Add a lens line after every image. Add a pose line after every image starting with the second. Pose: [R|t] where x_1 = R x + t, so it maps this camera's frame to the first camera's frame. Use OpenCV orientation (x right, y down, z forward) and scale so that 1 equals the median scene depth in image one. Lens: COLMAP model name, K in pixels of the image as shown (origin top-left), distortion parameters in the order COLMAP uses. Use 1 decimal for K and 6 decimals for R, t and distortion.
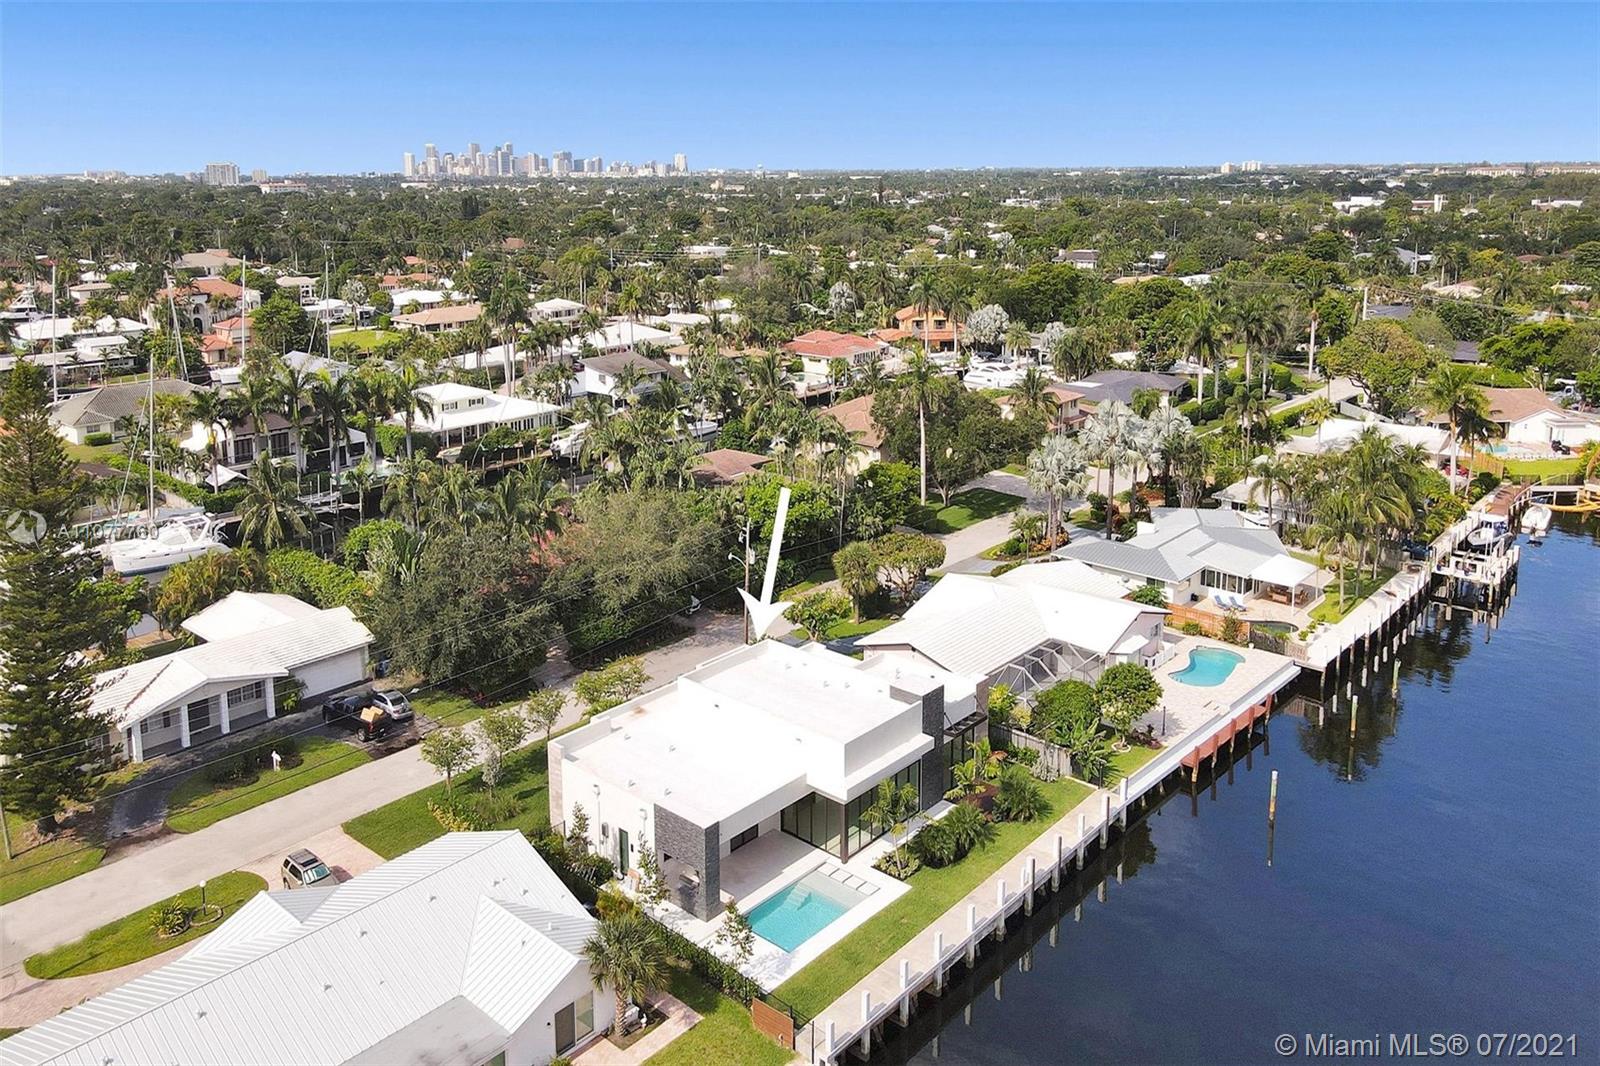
lens RADIAL K [[1188.4, 0, 765.1], [0, 1188.4, 532.3], [0, 0, 1]] dist [0.009214, 0.005796]
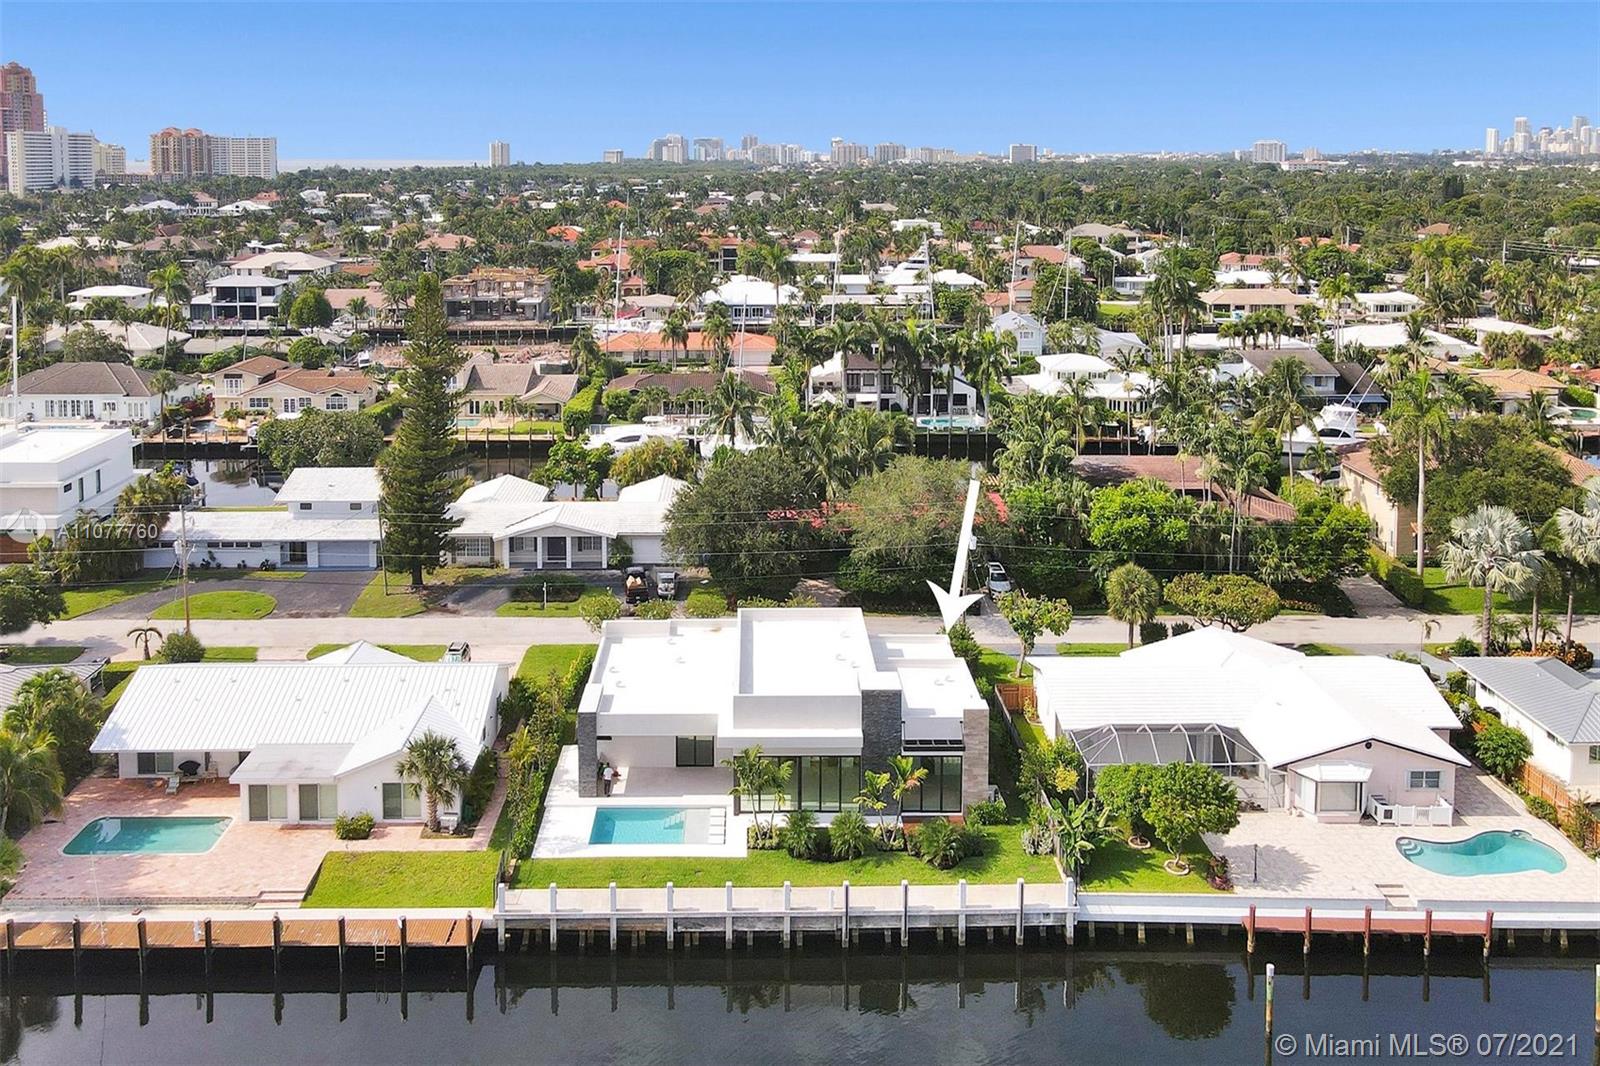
lens RADIAL K [[1188.4, 0, 765.1], [0, 1188.4, 532.3], [0, 0, 1]] dist [0.009214, 0.005796]
pose [[0.679428, 0.230714, -0.696526, 0.589890], [-0.219175, 0.969754, 0.107423, -0.057267], [0.700243, 0.079675, 0.709445, 0.220619]]
